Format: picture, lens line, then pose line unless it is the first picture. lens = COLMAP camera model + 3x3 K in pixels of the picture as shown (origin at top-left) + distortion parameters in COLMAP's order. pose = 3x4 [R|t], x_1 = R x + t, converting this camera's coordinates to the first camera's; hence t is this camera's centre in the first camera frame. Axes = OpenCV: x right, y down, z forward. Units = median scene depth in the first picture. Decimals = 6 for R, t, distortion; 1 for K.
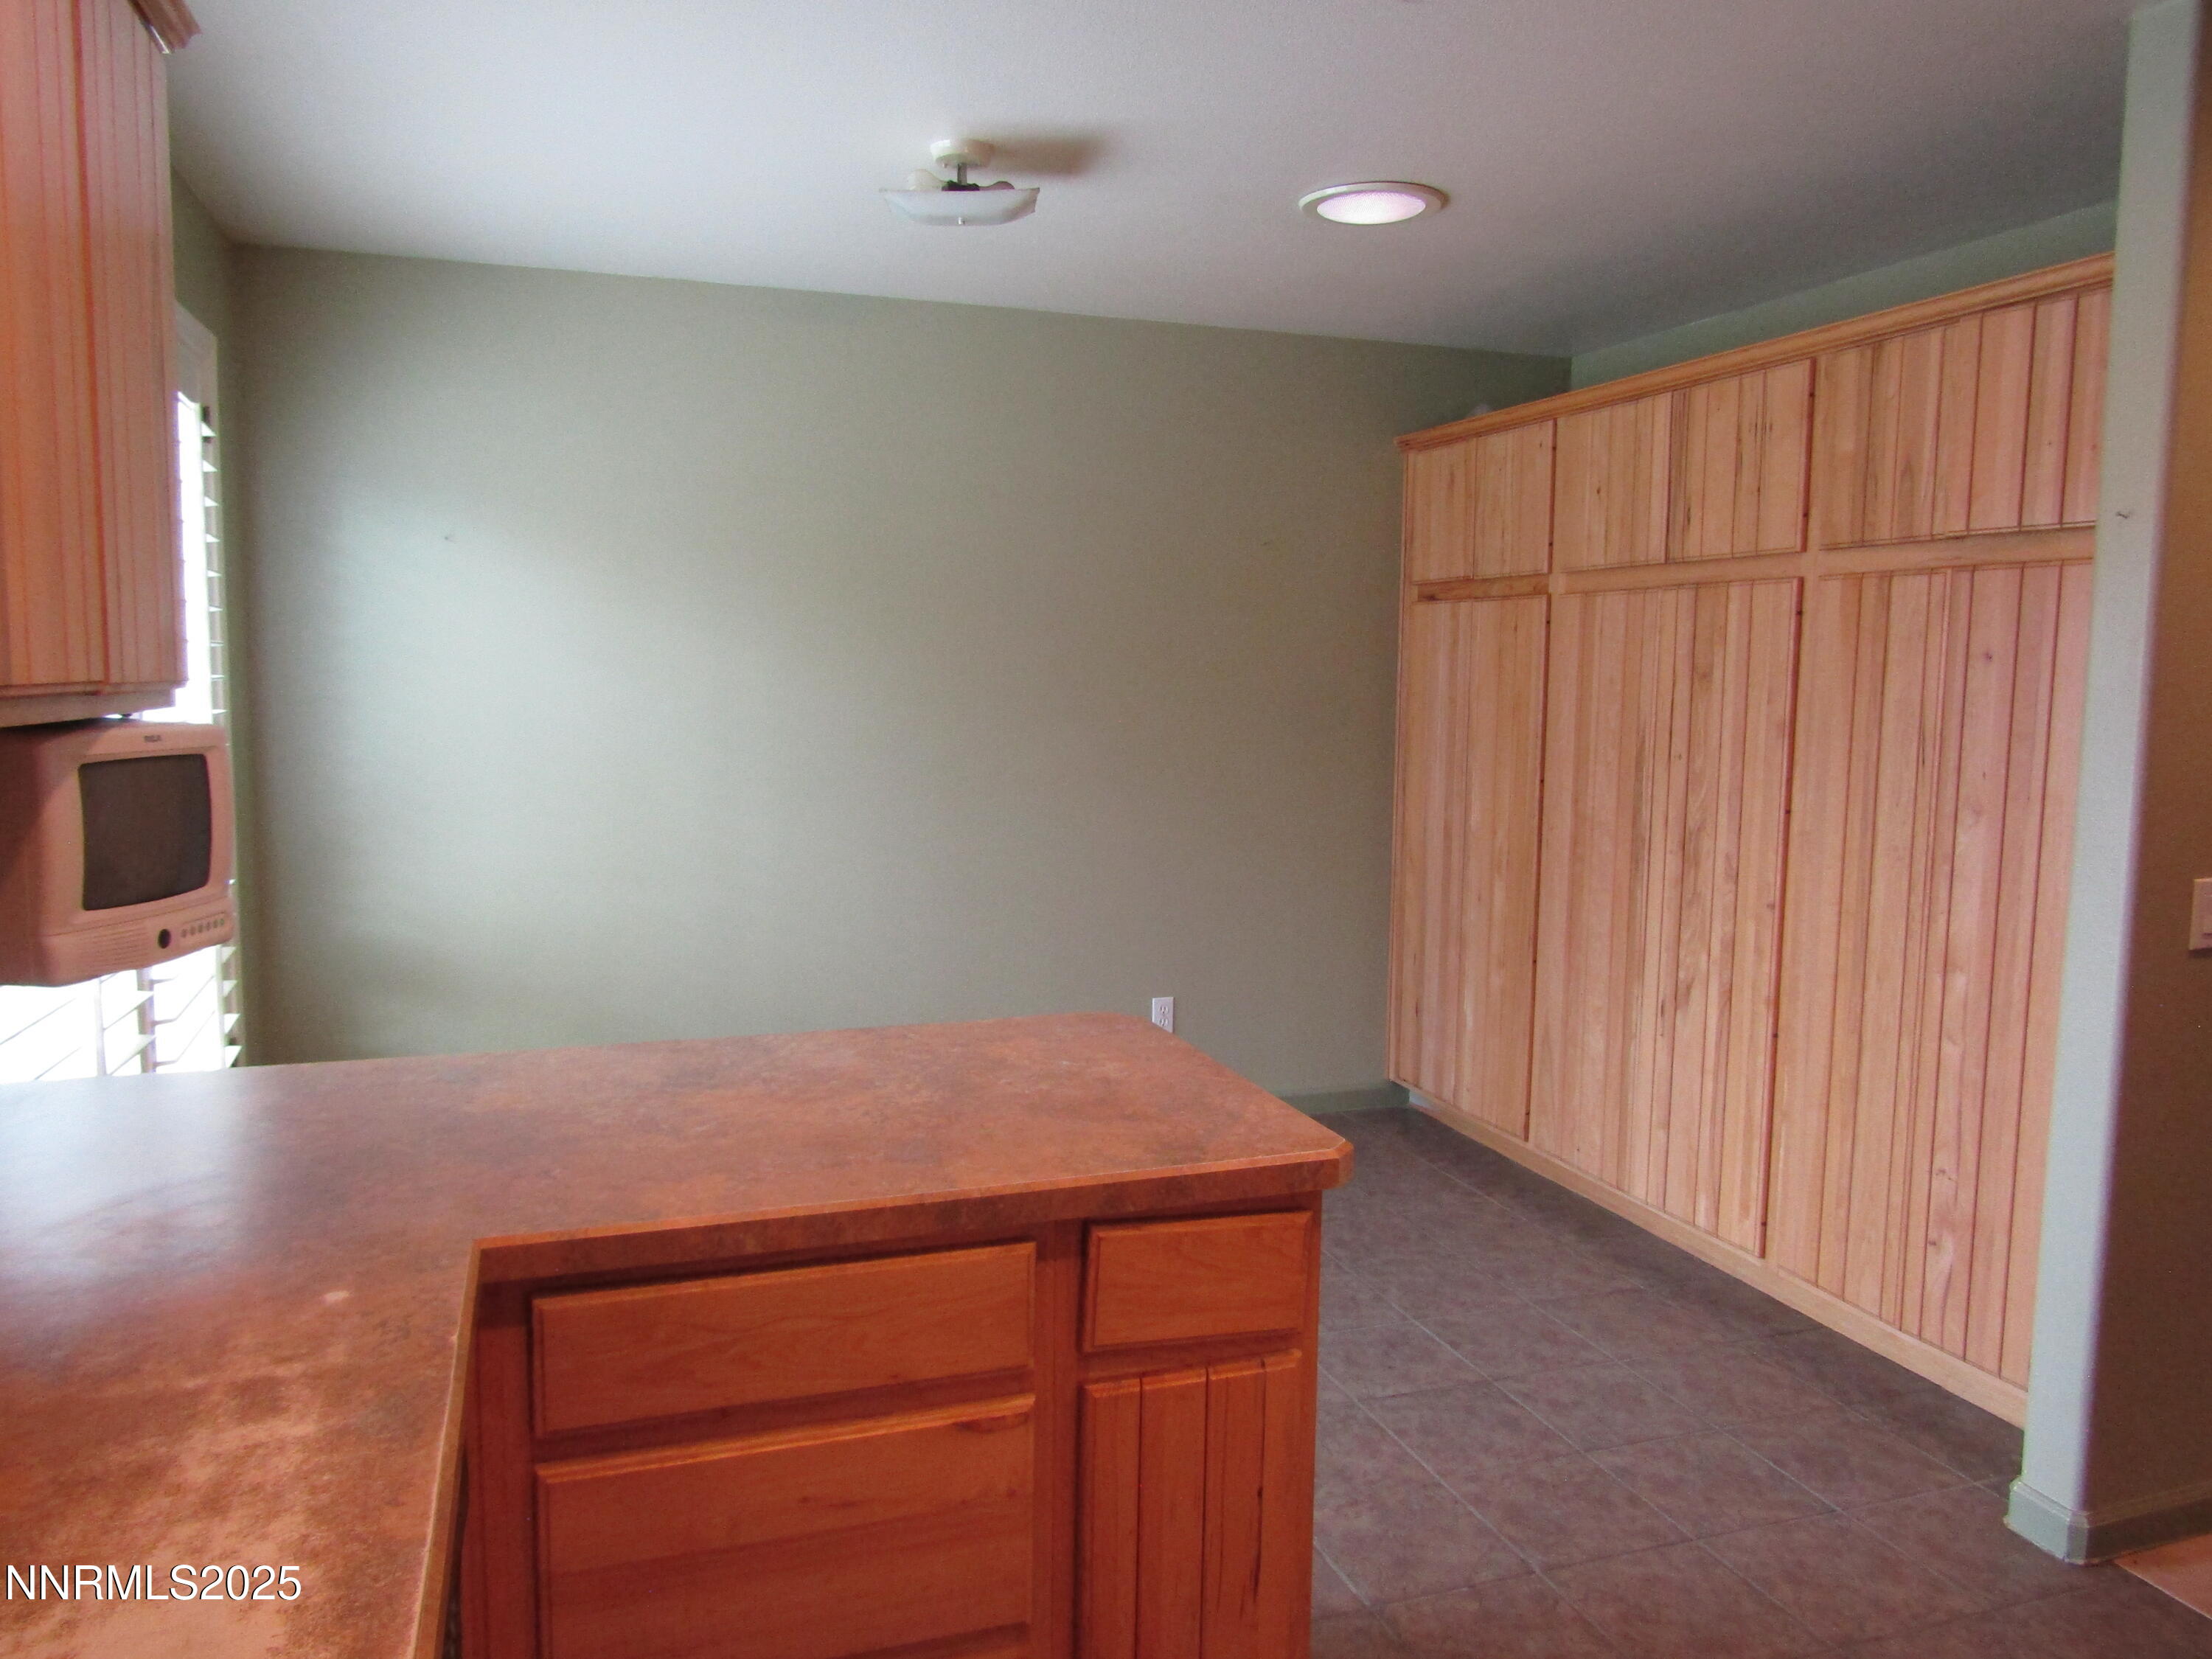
lens RADIAL K [[1572.1, 0, 1101.9], [0, 1572.1, 834.0], [0, 0, 1]] dist [-0.012126, 0.003033]
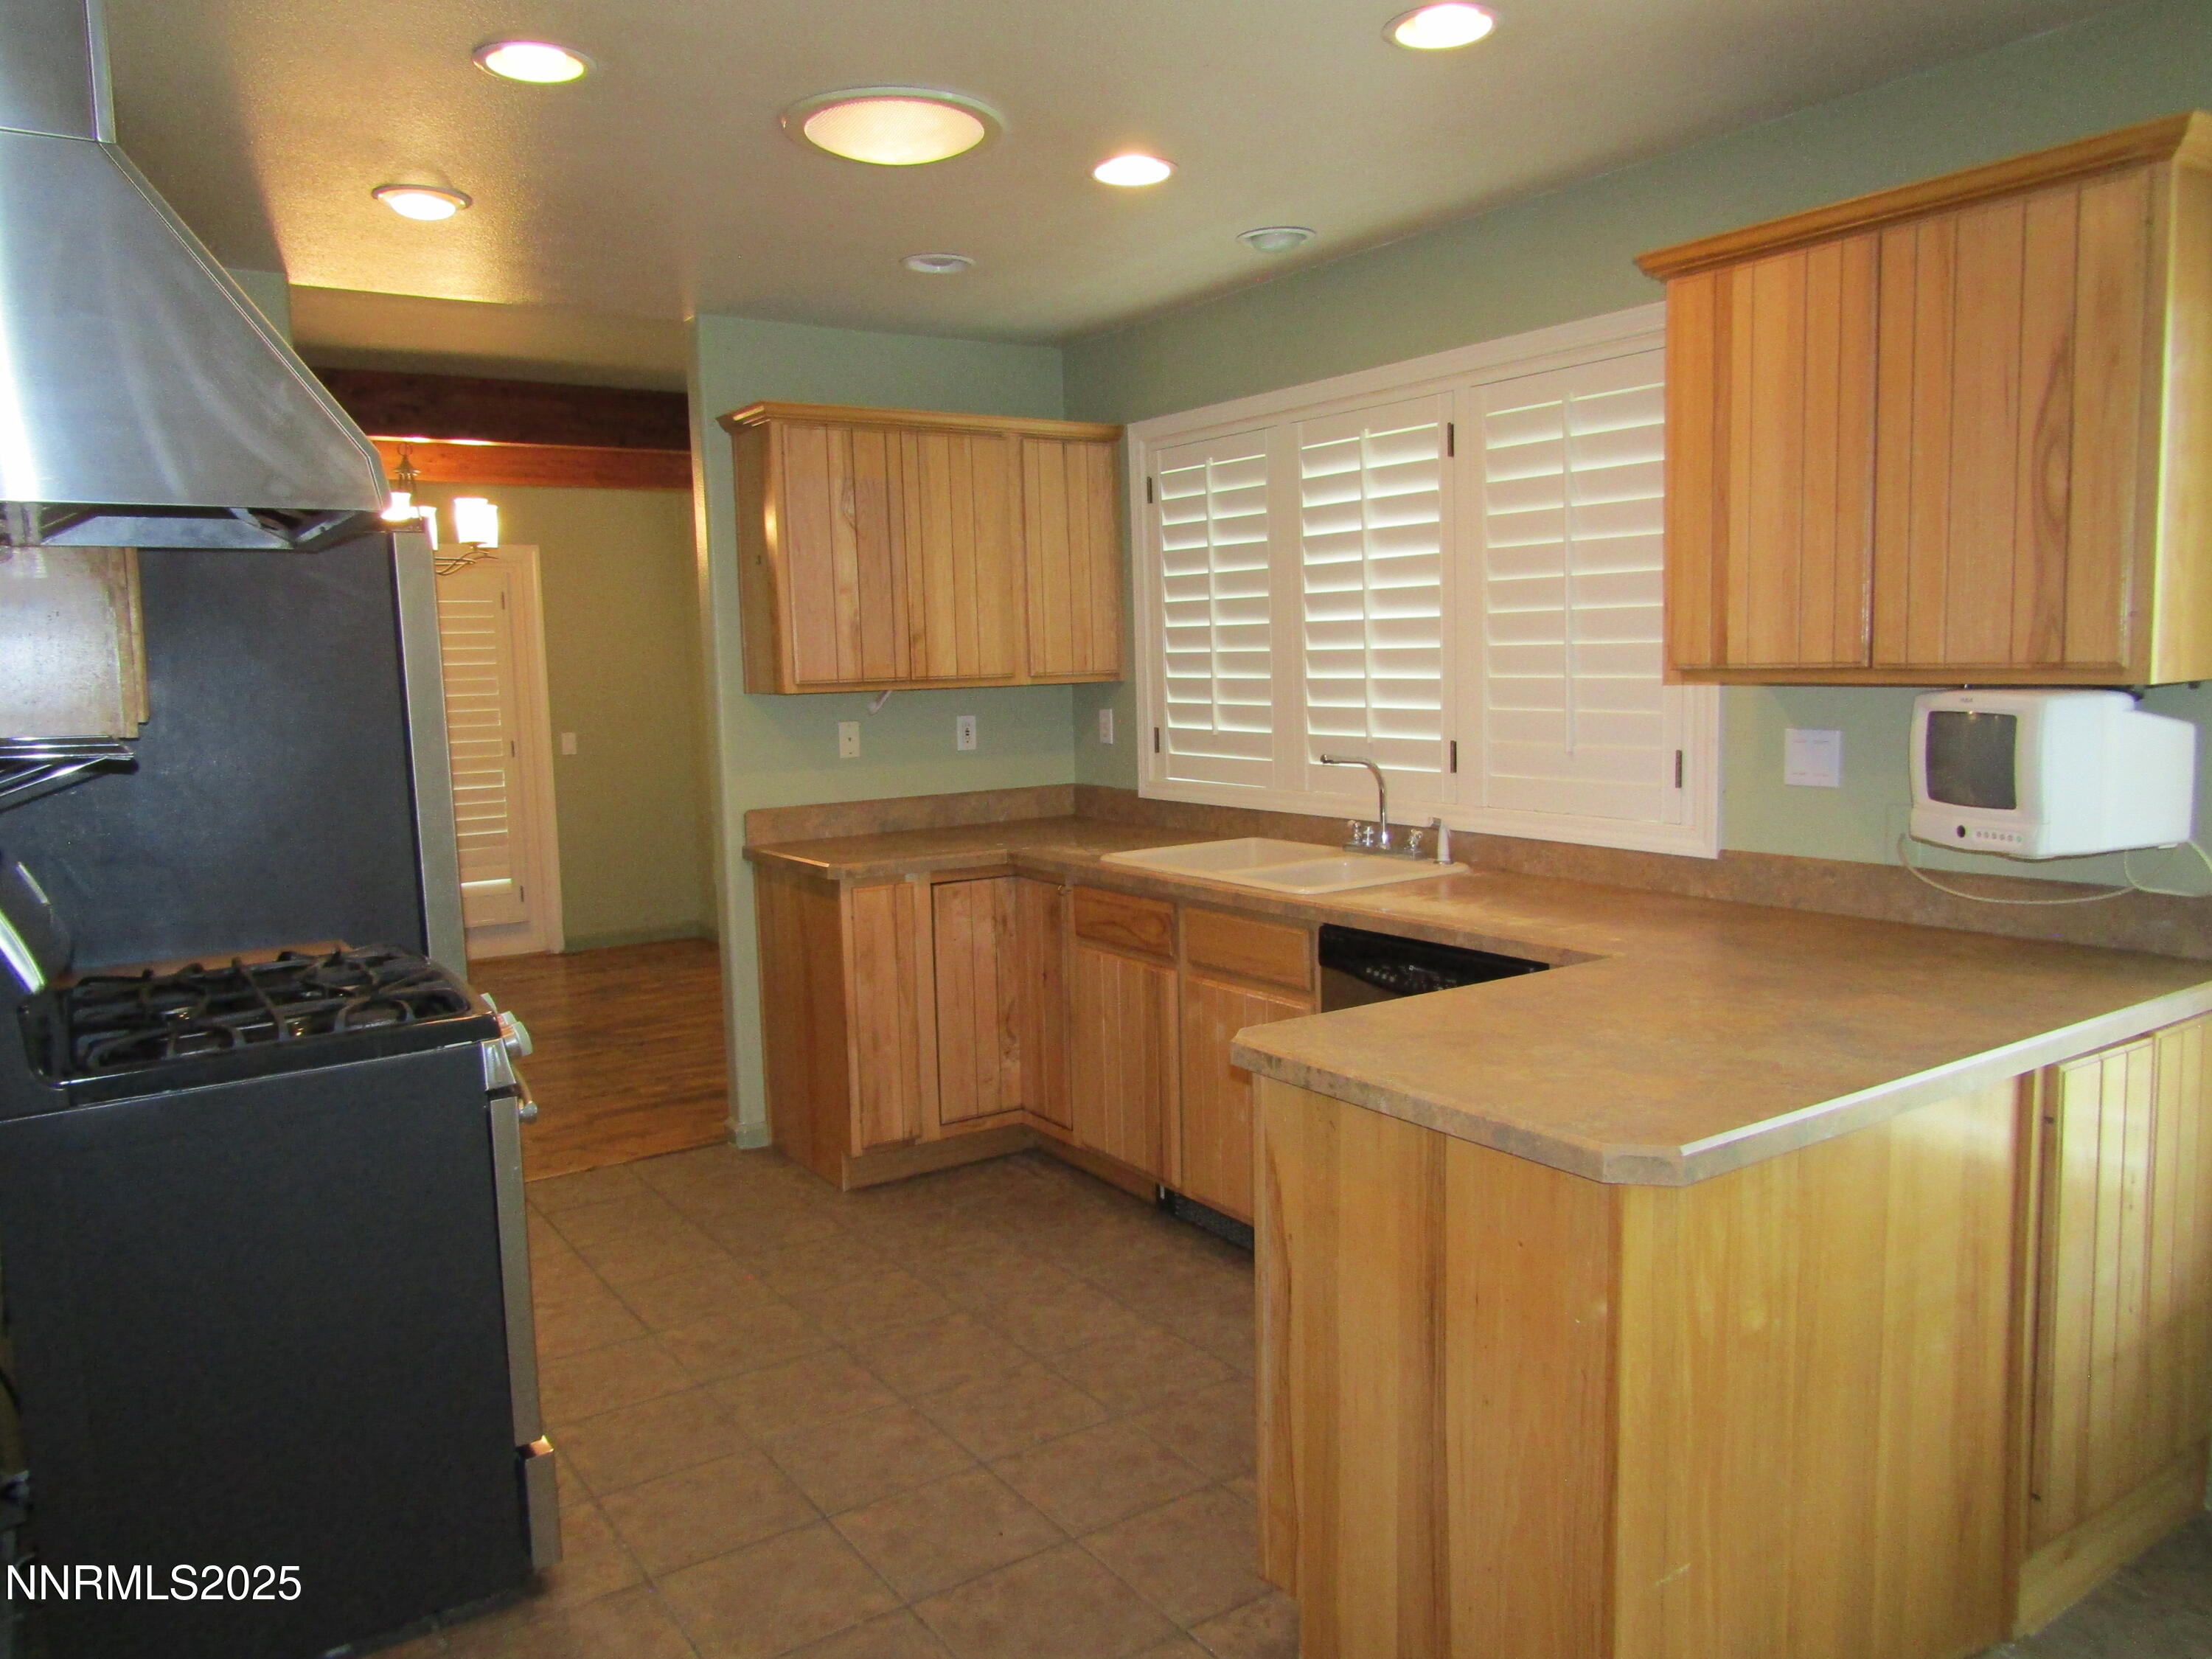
lens RADIAL K [[1572.1, 0, 1109.3], [0, 1572.1, 826.1], [0, 0, 1]] dist [-0.012126, 0.003033]
pose [[-0.964241, 0.042485, -0.261601, 0.567812], [-0.012749, 0.978490, 0.205900, -0.228576], [0.264722, 0.201872, -0.942958, 2.081545]]
